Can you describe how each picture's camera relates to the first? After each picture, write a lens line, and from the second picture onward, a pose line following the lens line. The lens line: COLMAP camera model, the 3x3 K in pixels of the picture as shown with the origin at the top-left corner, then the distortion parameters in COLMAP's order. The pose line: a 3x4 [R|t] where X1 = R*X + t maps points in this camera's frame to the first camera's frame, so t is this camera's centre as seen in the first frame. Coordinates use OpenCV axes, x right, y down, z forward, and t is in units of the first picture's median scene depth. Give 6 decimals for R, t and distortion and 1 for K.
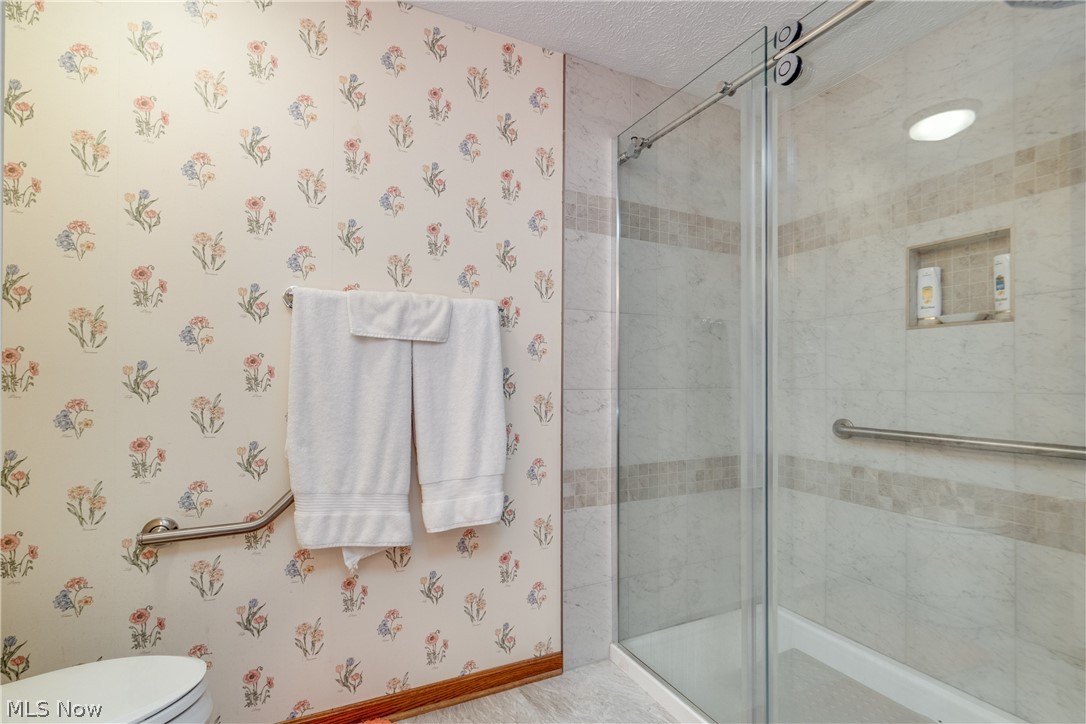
lens RADIAL K [[496.0, 0, 545.0], [0, 496.0, 378.4], [0, 0, 1]] dist [-0.007334, 0.001854]
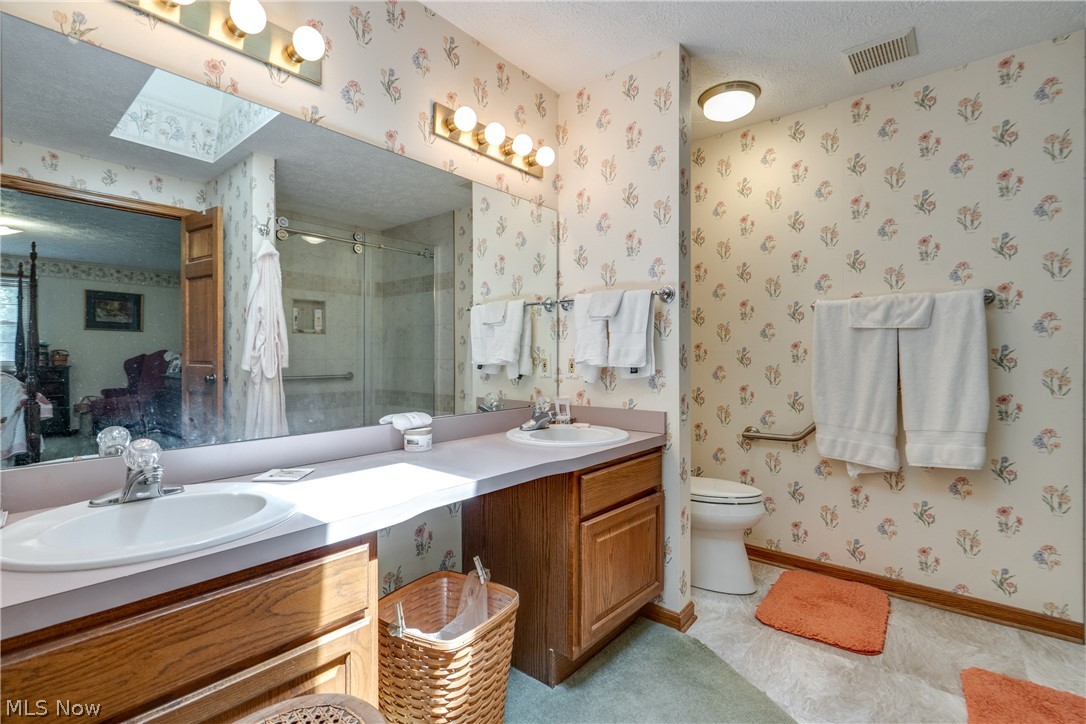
lens RADIAL K [[496.0, 0, 542.9], [0, 496.0, 359.1], [0, 0, 1]] dist [-0.007334, 0.001854]
pose [[0.403046, 0.000869, -0.915179, 0.614778], [0.006891, 0.999968, 0.003984, -0.000407], [0.915154, -0.007912, 0.403027, -0.496336]]
